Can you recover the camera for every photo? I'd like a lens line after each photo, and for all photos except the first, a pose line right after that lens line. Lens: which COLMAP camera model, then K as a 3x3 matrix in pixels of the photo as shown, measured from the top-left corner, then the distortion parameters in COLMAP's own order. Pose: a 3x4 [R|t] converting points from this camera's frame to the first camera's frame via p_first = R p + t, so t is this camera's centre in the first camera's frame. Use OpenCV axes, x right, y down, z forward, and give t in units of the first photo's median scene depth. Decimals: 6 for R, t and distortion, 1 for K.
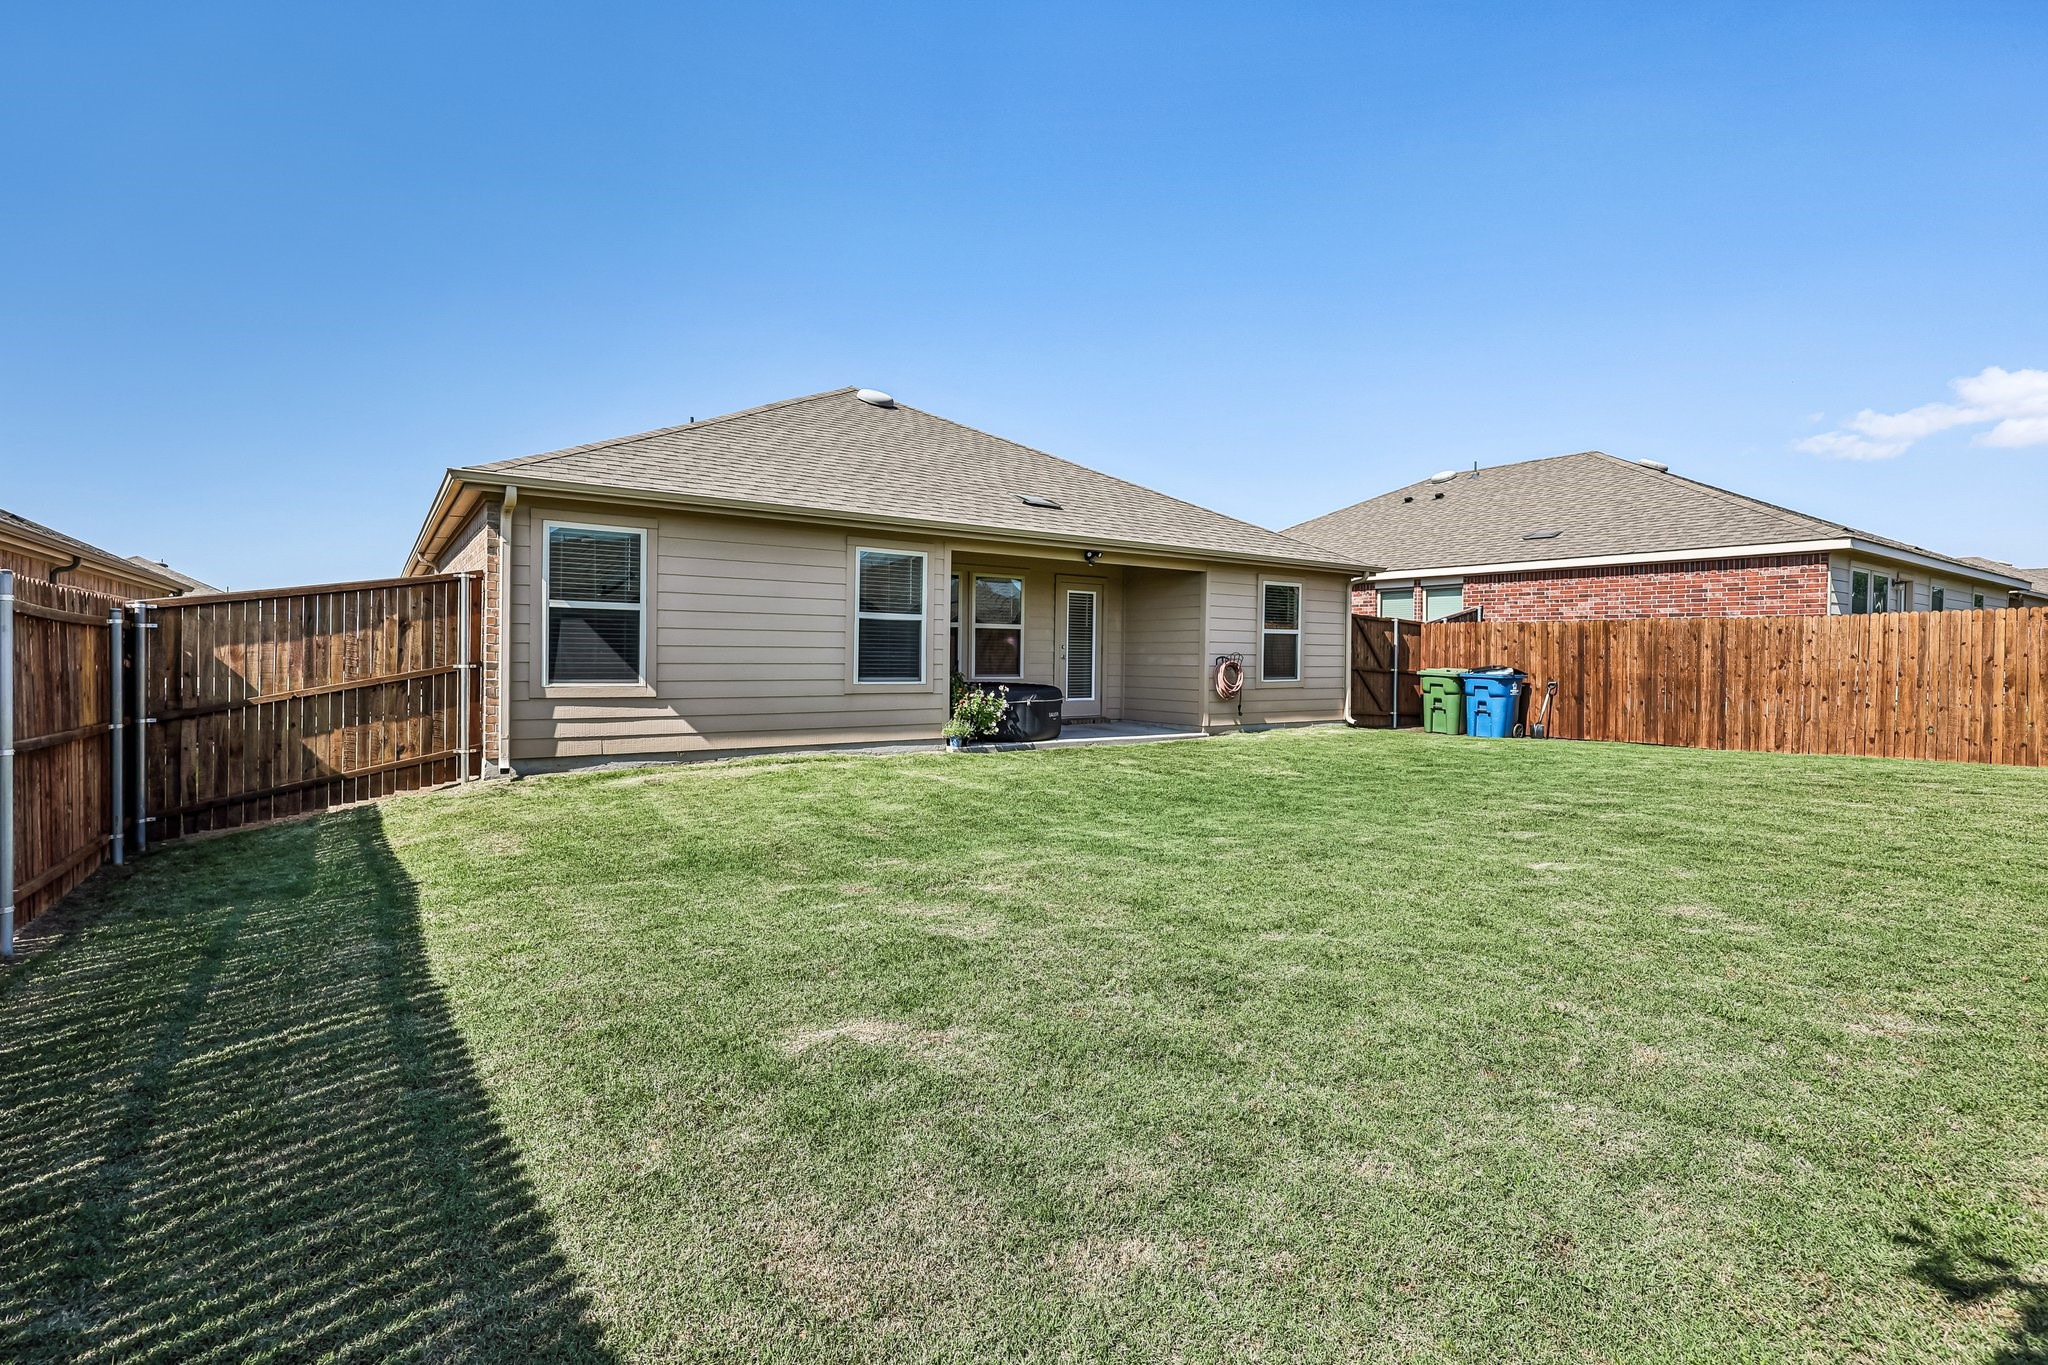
lens RADIAL K [[937.4, 0, 1024.0], [0, 937.4, 682.5], [0, 0, 1]] dist [-0.001207, -0.000015]
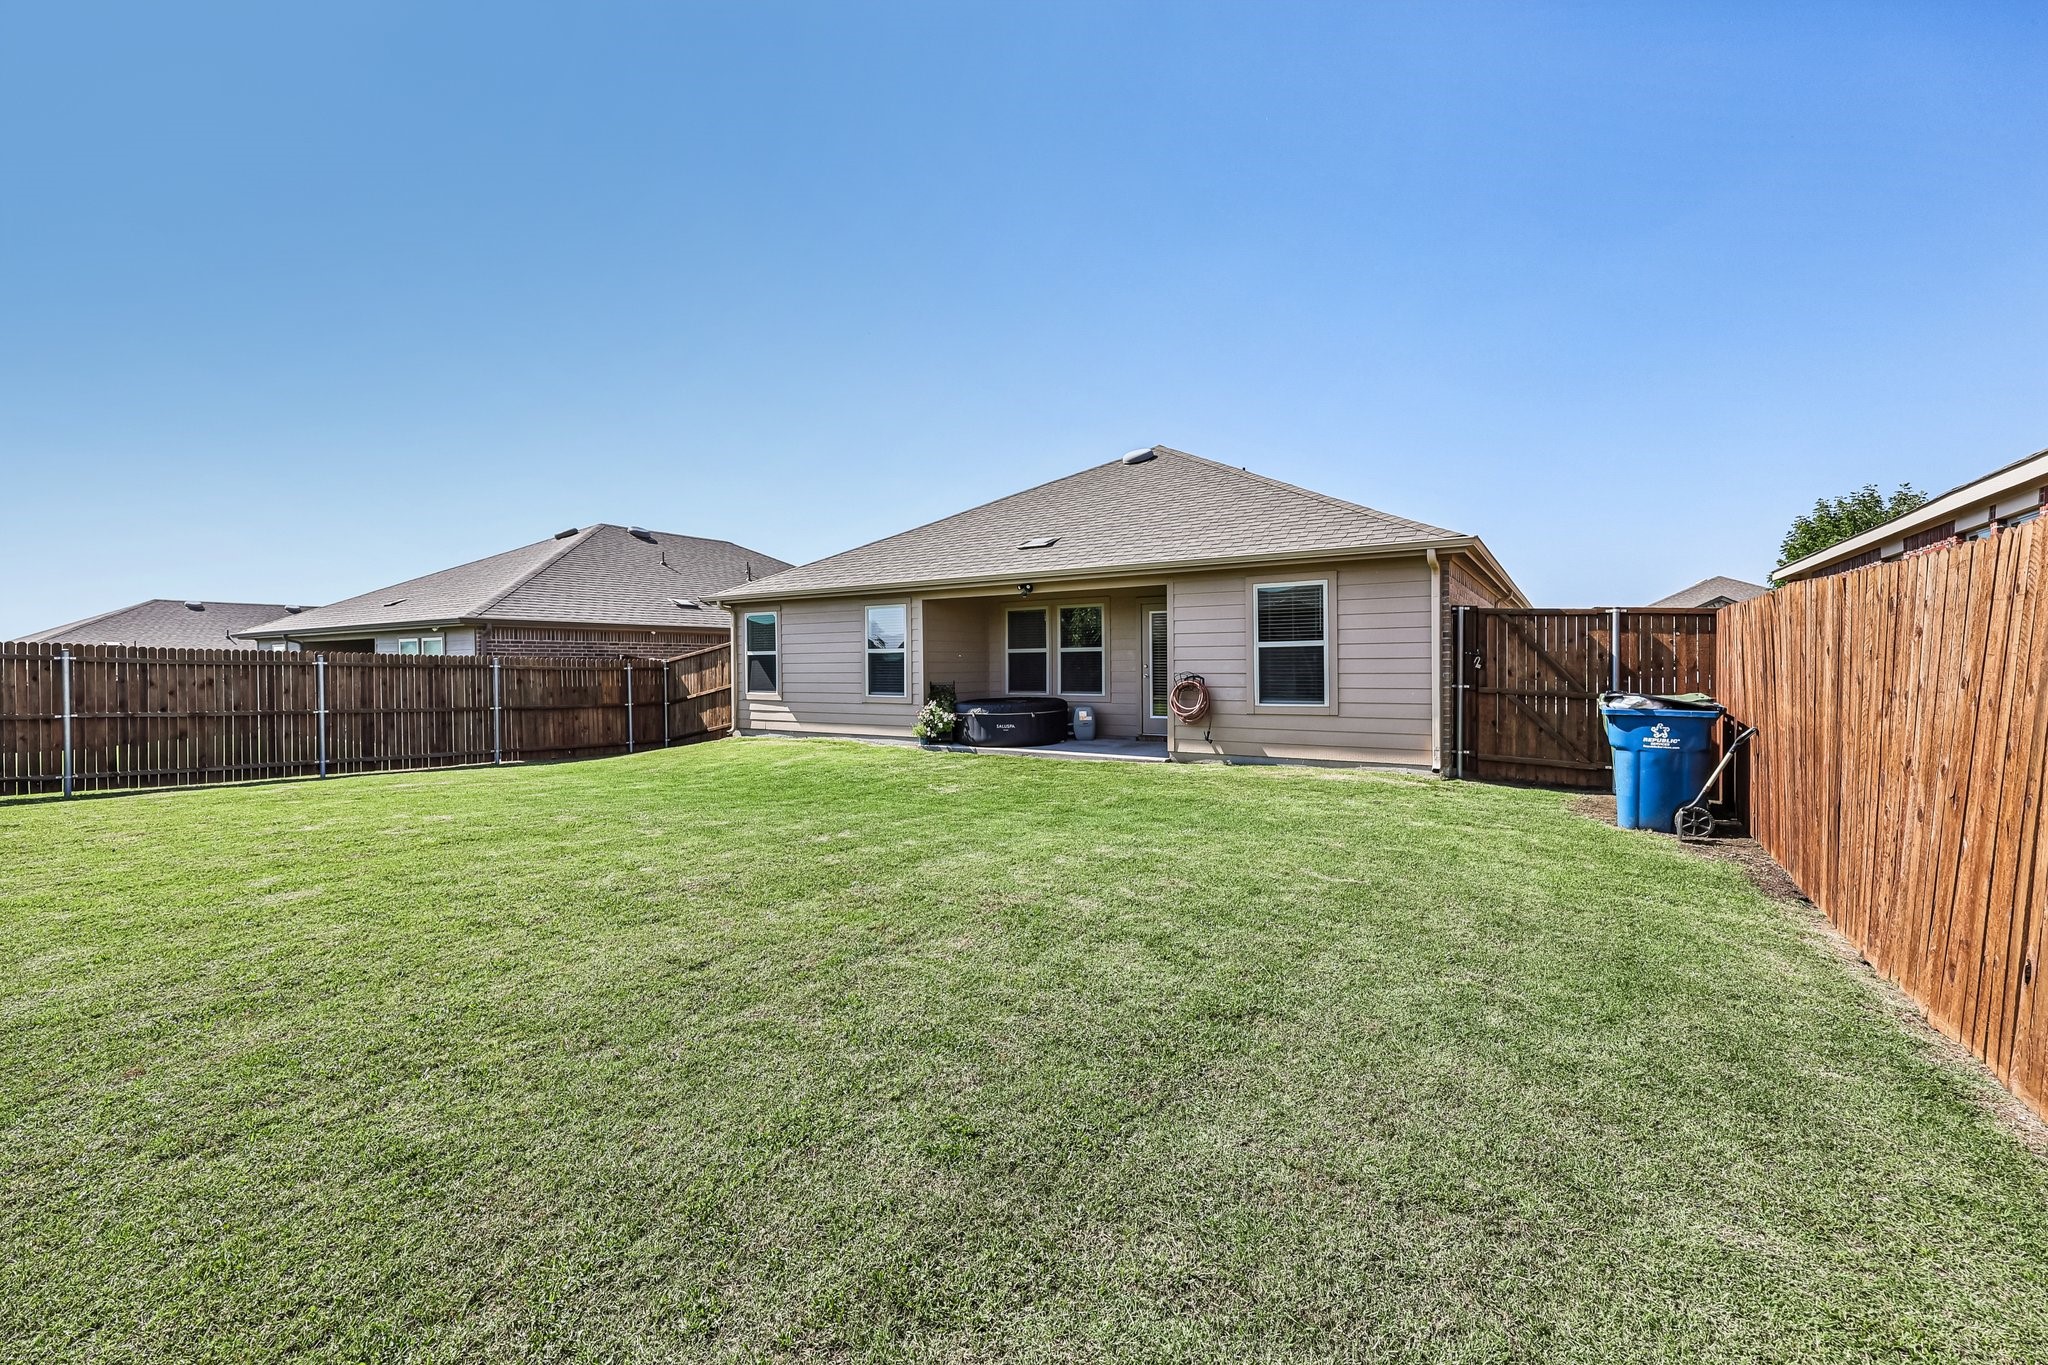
lens RADIAL K [[837.0, 0, 1041.4], [0, 837.0, 673.5], [0, 0, 1]] dist [0.000211, -0.000079]
pose [[0.383110, -0.002700, -0.923699, 0.978478], [-0.014154, 0.999861, -0.008793, -0.022649], [0.923594, 0.016443, 0.383018, 0.607840]]
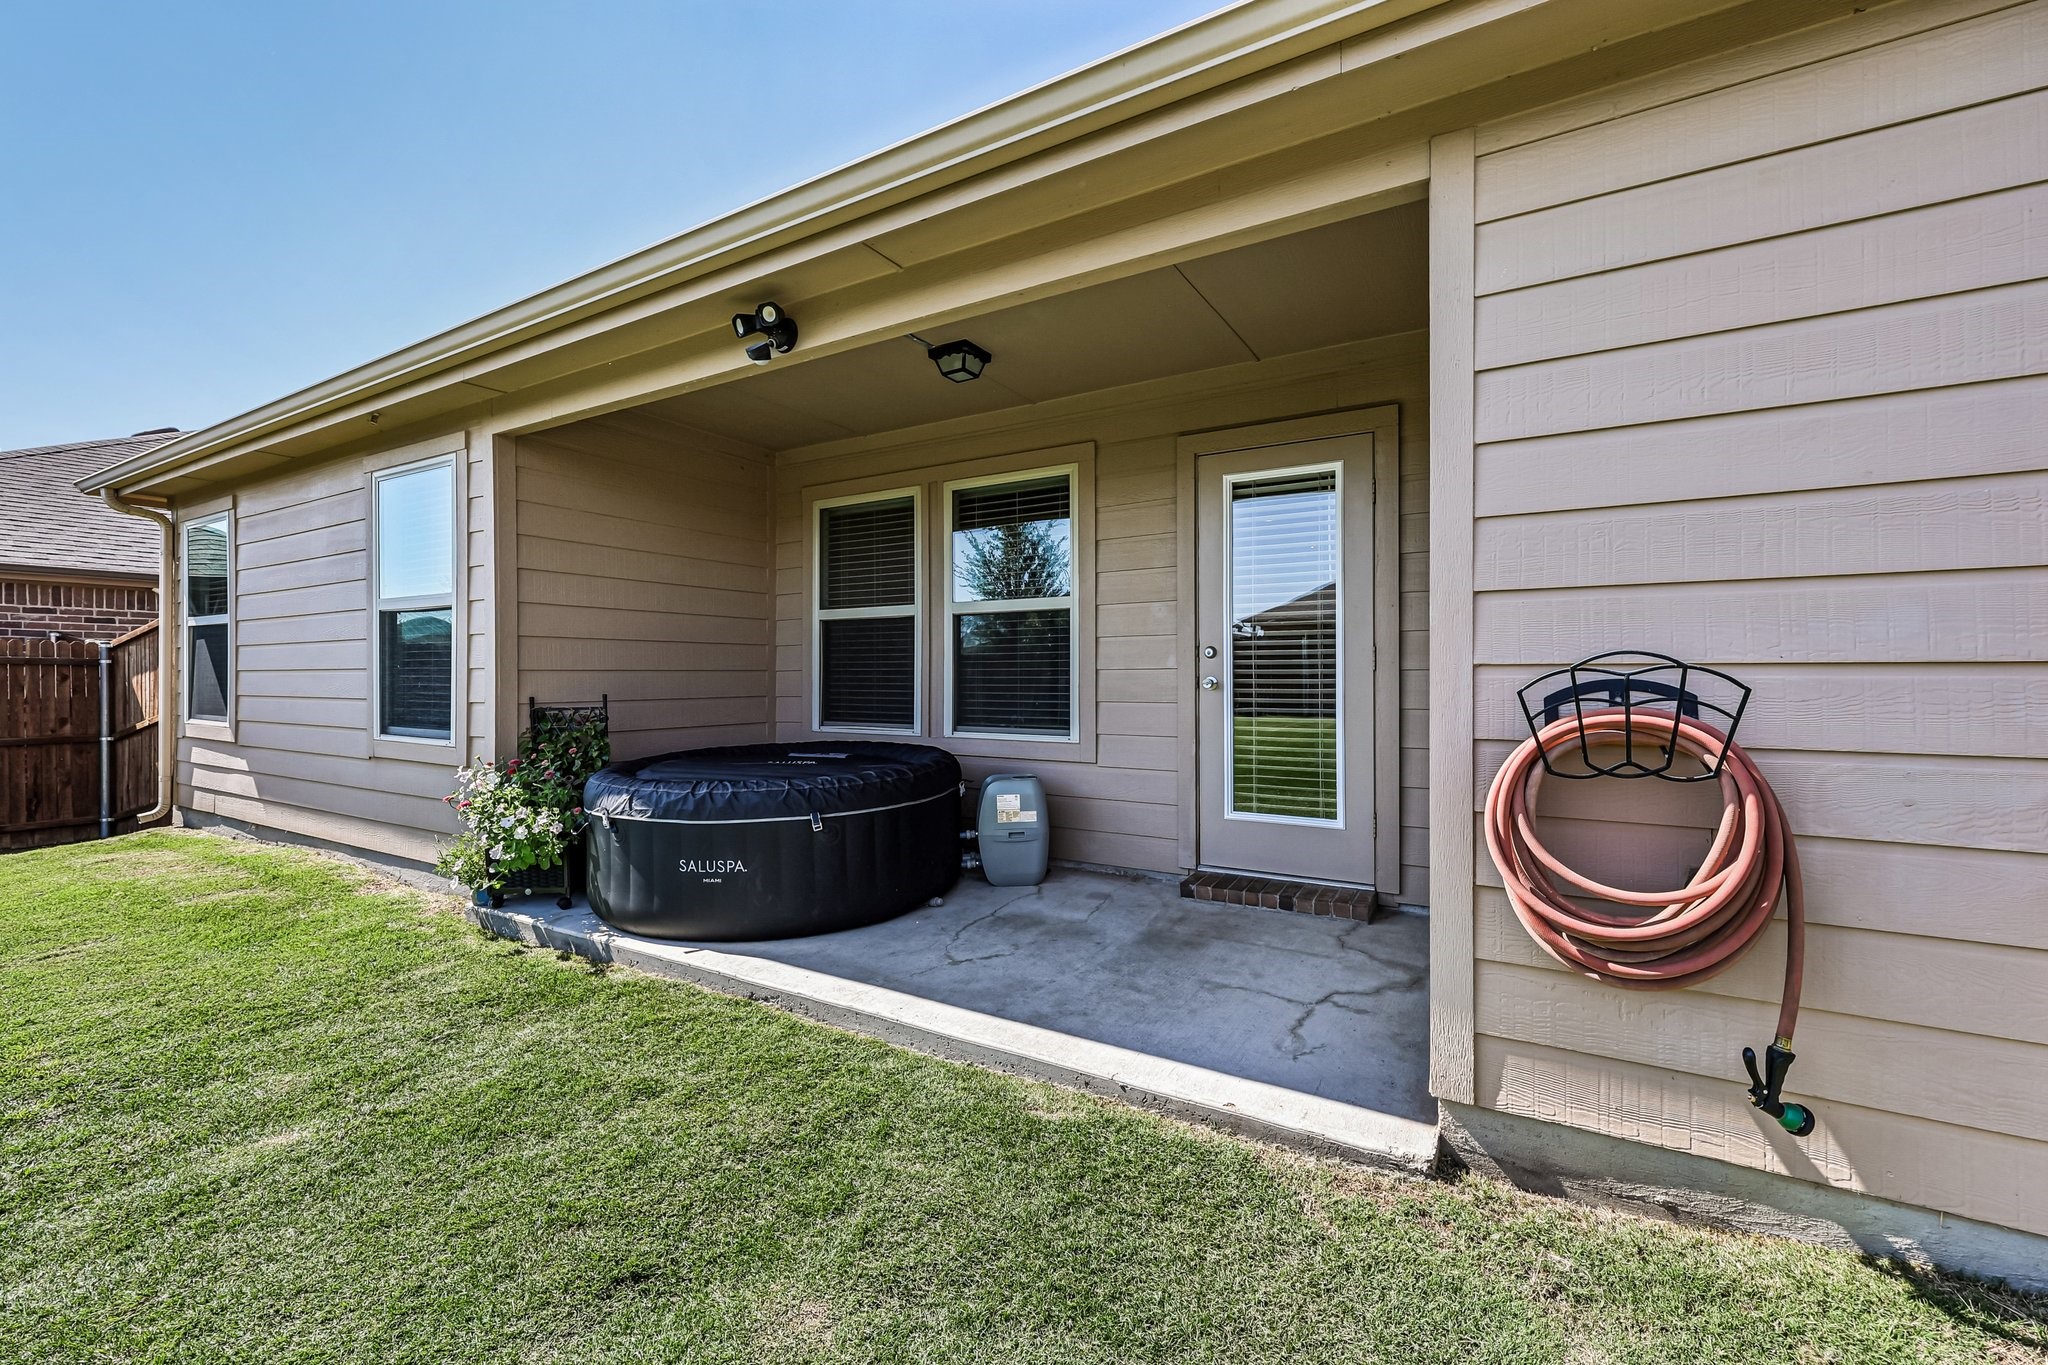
lens RADIAL K [[849.0, 0, 1026.4], [0, 849.0, 660.4], [0, 0, 1]] dist [-0.000669, -0.000127]
pose [[0.408790, -0.022644, -0.912347, 0.326509], [-0.019305, 0.999254, -0.033451, -0.027192], [0.912424, 0.031287, 0.408048, 0.932230]]
